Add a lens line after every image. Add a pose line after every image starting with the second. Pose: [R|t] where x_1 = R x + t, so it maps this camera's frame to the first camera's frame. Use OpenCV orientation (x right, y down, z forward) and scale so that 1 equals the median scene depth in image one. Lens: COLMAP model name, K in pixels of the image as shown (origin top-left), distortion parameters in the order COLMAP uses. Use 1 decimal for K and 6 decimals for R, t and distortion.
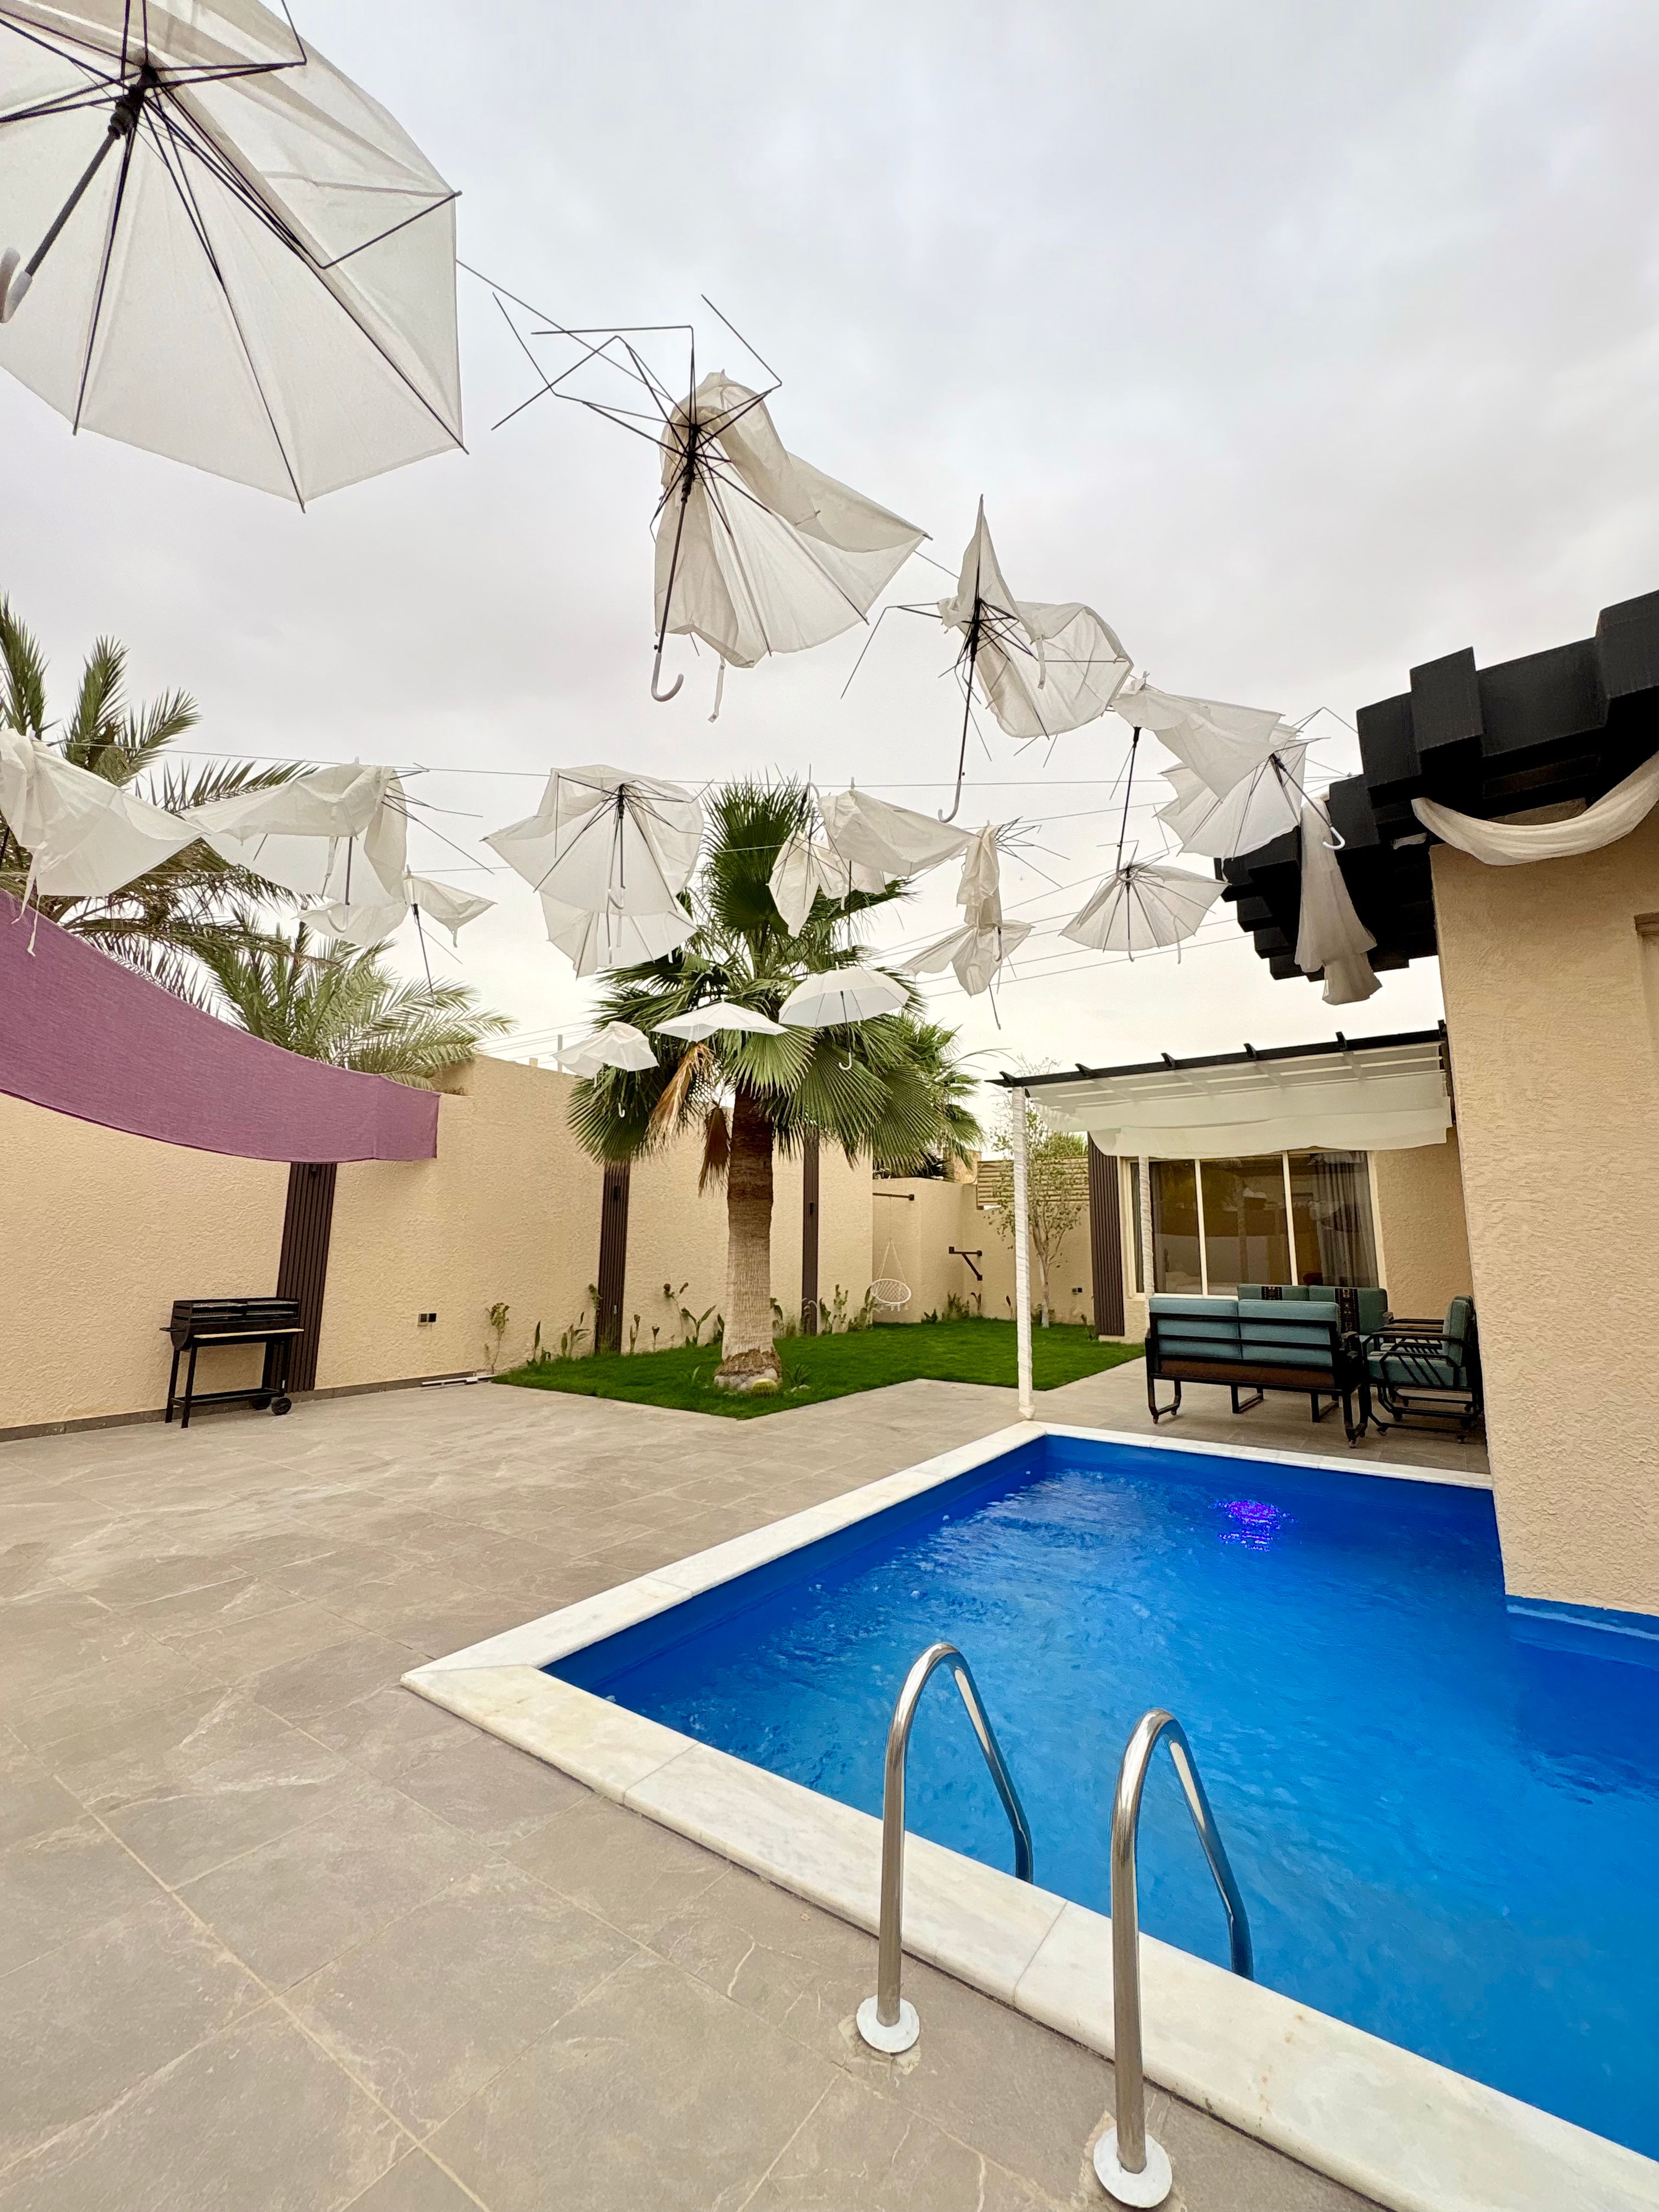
lens RADIAL K [[885.2, 0, 830.8], [0, 885.2, 1104.9], [0, 0, 1]] dist [0.000764, -0.000010]
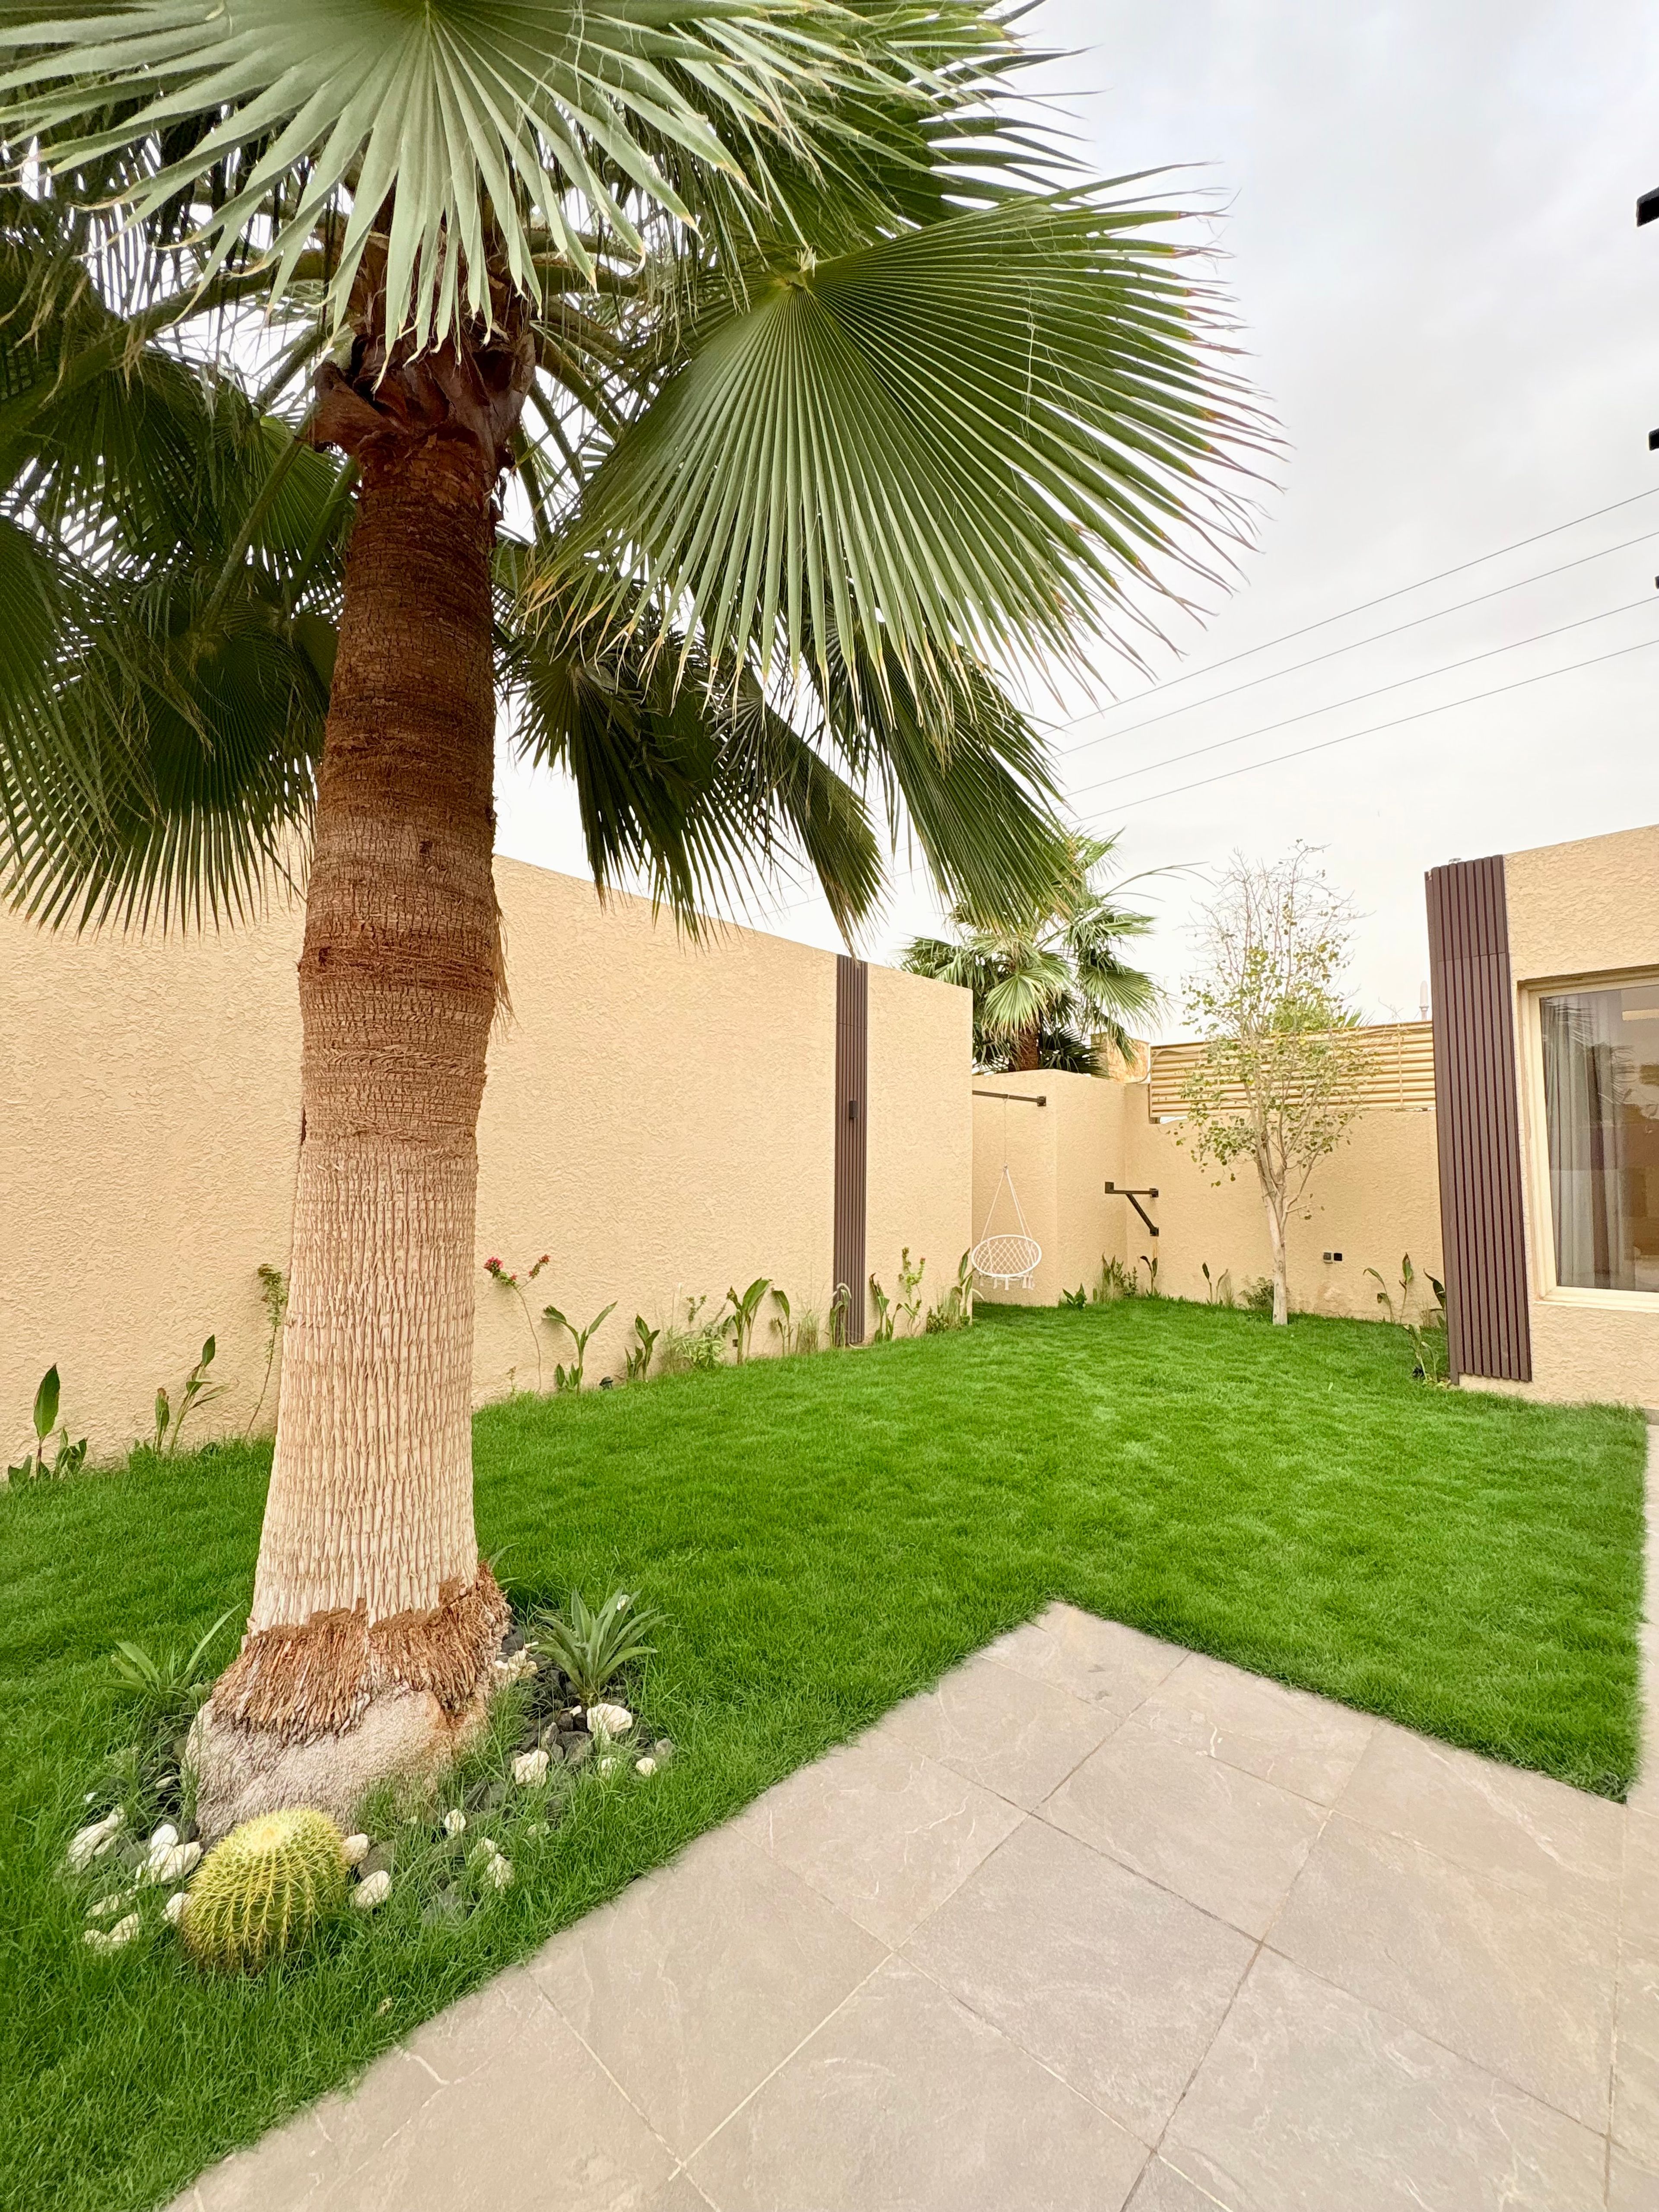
lens RADIAL K [[885.2, 0, 830.8], [0, 885.2, 1104.9], [0, 0, 1]] dist [0.000764, -0.000010]
pose [[0.989684, -0.005960, -0.143146, 0.036278], [0.016467, 0.997244, 0.072335, 0.063263], [0.142321, -0.073946, 0.987055, 0.394802]]
